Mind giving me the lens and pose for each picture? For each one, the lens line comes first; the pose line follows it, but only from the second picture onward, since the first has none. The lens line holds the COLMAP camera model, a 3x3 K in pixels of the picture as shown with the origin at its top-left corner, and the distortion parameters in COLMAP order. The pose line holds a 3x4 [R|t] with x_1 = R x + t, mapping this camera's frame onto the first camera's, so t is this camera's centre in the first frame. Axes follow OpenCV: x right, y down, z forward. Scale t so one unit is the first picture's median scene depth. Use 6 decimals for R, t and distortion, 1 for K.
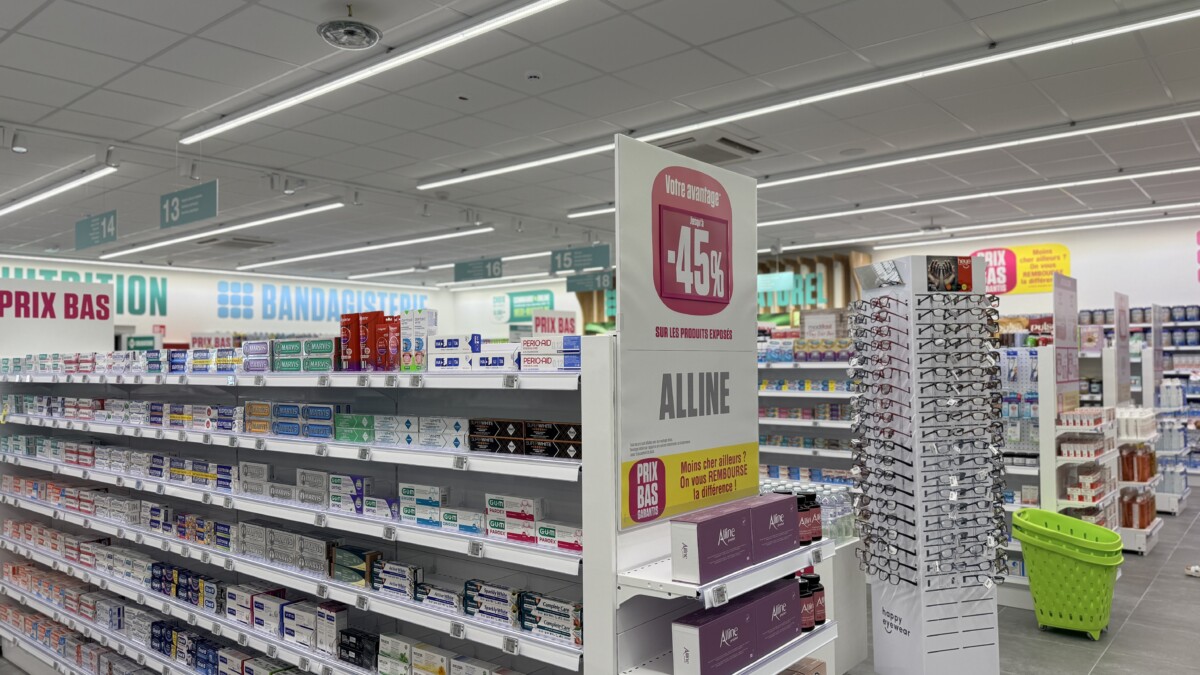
lens RADIAL K [[855.0, 0, 615.4], [0, 855.0, 341.8], [0, 0, 1]] dist [-0.001385, -0.004658]
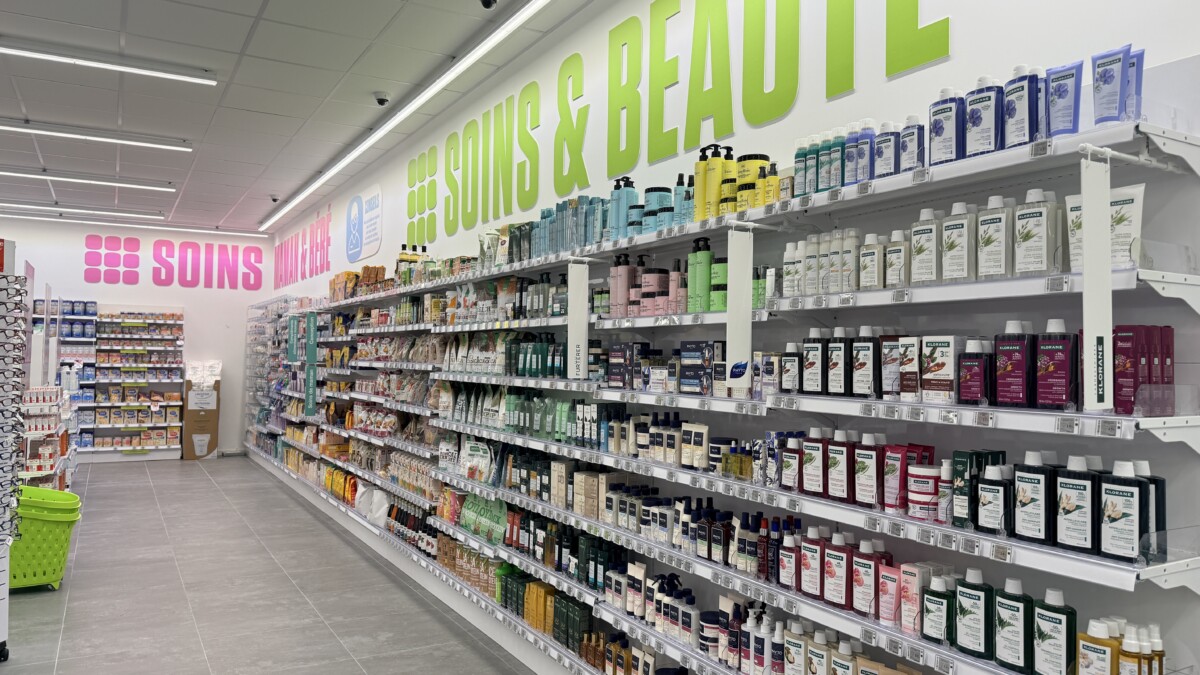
lens RADIAL K [[855.3, 0, 598.5], [0, 855.3, 334.6], [0, 0, 1]] dist [0.001143, -0.005253]
pose [[0.365120, 0.043434, 0.929947, -0.223186], [-0.039961, 0.998722, -0.030957, 0.016579], [-0.930102, -0.025859, 0.366389, -0.068932]]
